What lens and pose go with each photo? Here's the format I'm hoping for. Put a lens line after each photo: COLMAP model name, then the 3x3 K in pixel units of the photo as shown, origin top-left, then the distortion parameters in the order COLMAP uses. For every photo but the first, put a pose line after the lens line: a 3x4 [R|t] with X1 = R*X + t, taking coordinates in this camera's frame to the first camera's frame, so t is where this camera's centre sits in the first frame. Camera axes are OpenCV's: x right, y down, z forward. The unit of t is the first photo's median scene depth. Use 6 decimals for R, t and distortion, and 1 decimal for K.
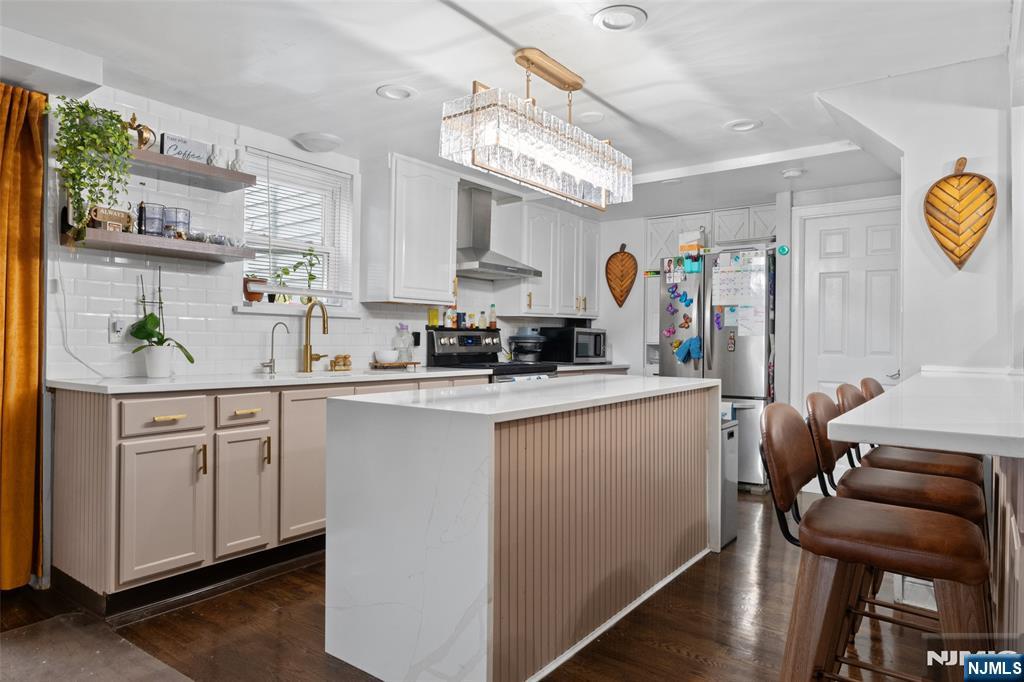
lens RADIAL K [[631.6, 0, 512.0], [0, 631.6, 341.0], [0, 0, 1]] dist [-0.003751, -0.002706]
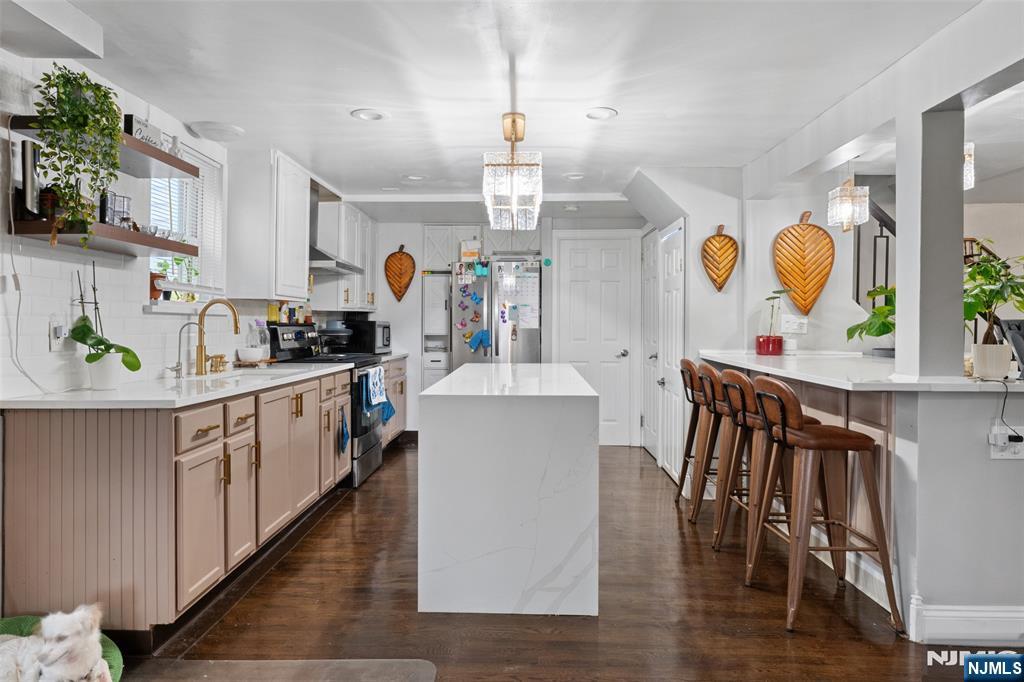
lens RADIAL K [[632.7, 0, 509.8], [0, 632.7, 331.7], [0, 0, 1]] dist [0.000915, 0.001646]
pose [[0.817036, -0.013659, 0.576425, -0.453203], [0.006154, 0.999869, 0.014970, -0.023436], [-0.576554, -0.008684, 0.817013, -0.030126]]
